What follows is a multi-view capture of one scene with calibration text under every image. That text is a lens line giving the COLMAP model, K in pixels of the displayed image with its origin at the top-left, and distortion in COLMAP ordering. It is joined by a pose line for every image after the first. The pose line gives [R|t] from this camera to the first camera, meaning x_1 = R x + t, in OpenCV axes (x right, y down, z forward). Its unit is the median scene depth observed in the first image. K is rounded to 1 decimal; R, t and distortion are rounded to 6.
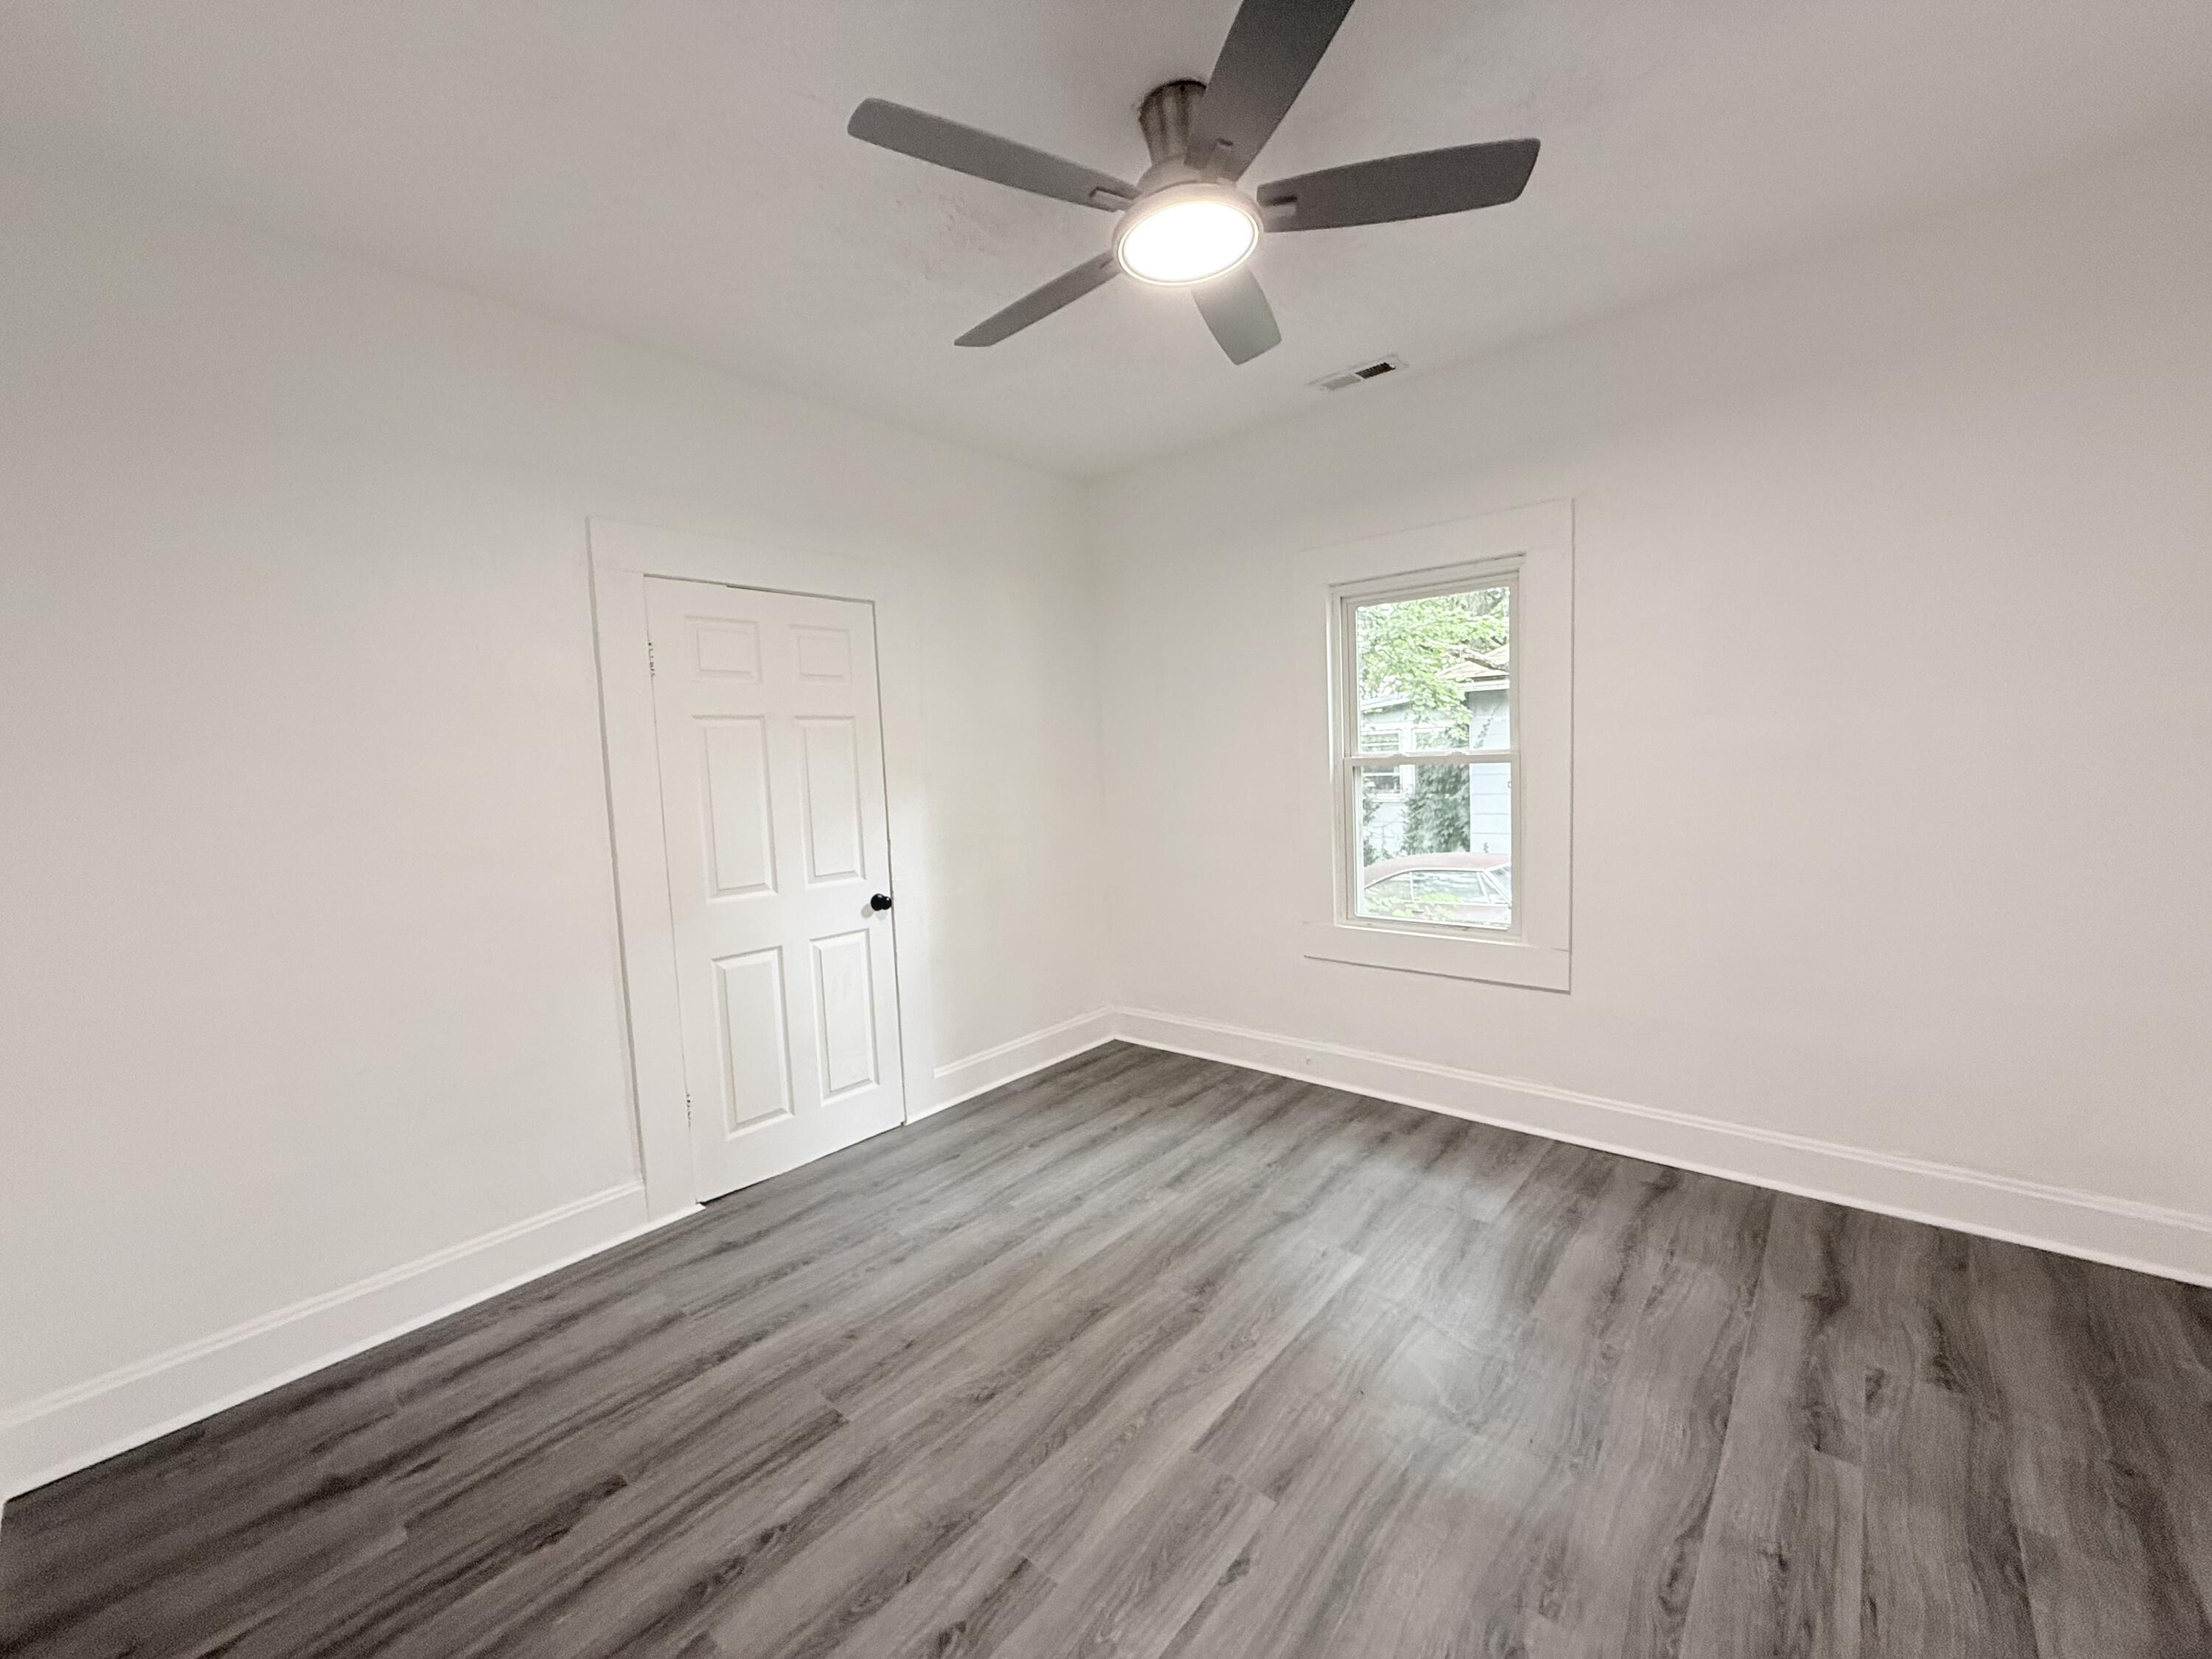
lens RADIAL K [[879.2, 0, 1095.5], [0, 879.2, 830.8], [0, 0, 1]] dist [-0.001256, 0.000072]
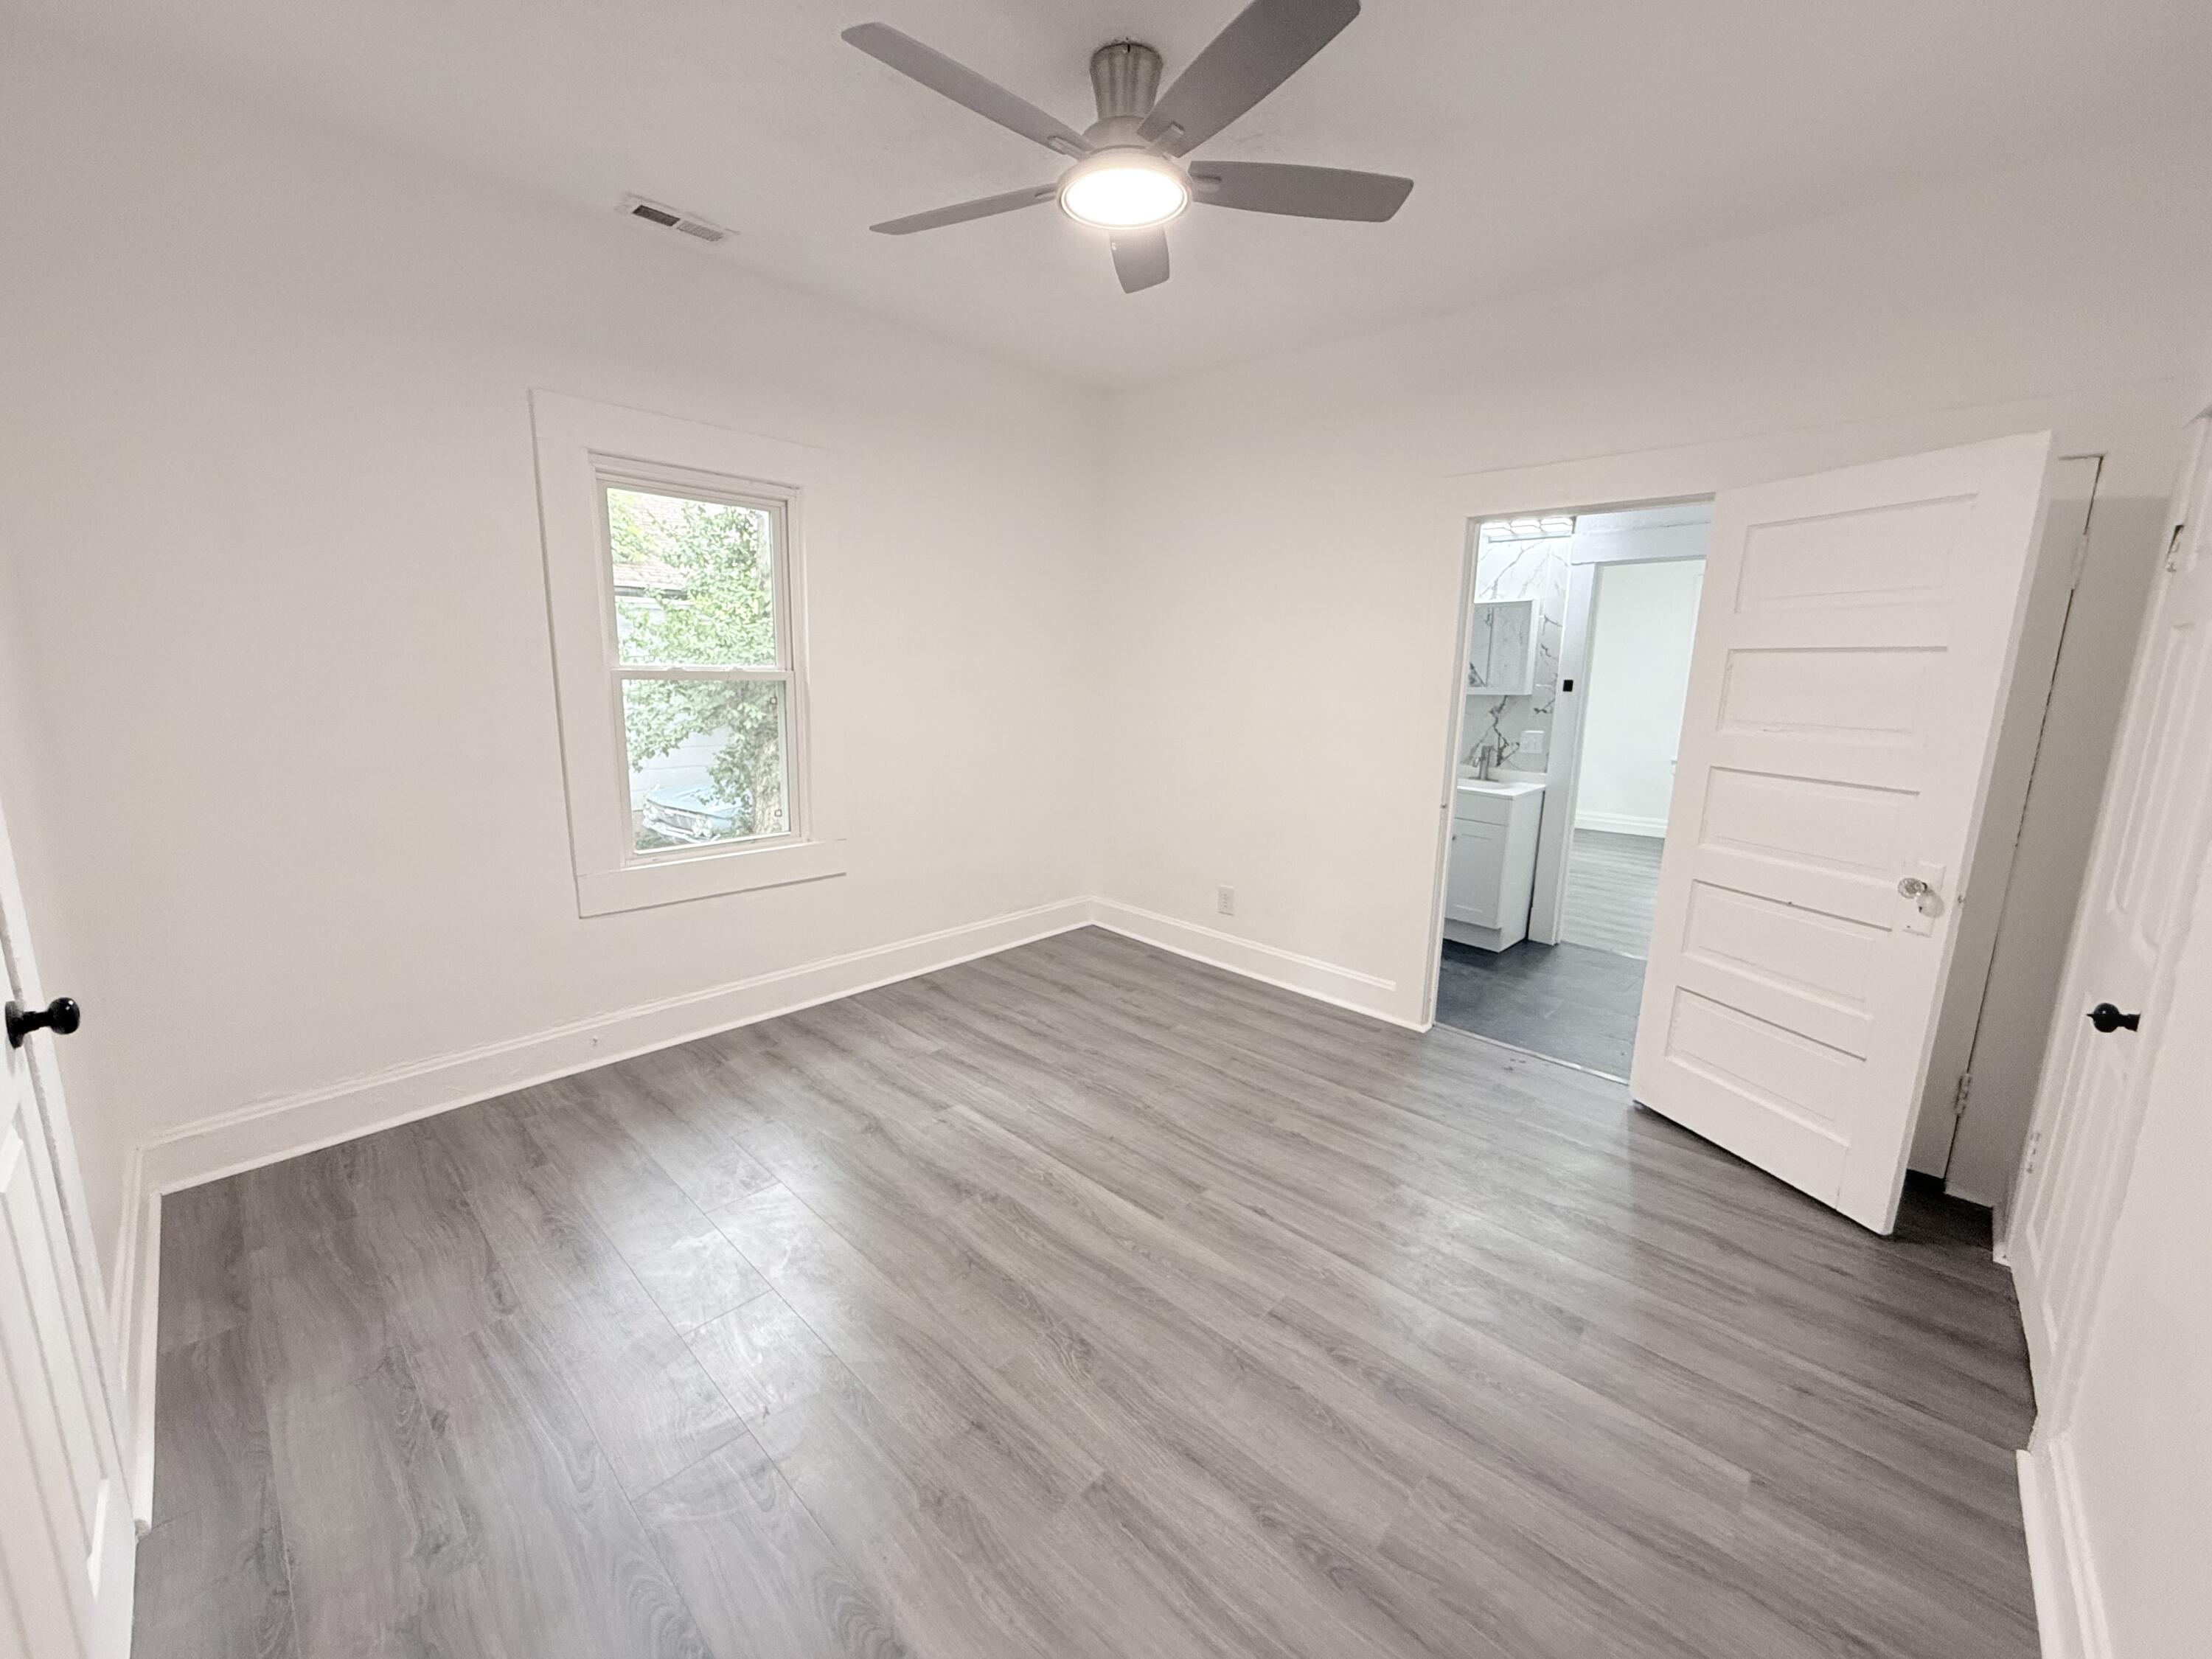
lens RADIAL K [[879.2, 0, 1103.6], [0, 879.2, 829.4], [0, 0, 1]] dist [-0.001256, 0.000072]
pose [[0.040216, -0.142253, 0.989013, -0.851934], [0.063835, 0.988158, 0.139534, -0.029857], [-0.997150, 0.057522, 0.048821, 0.783759]]
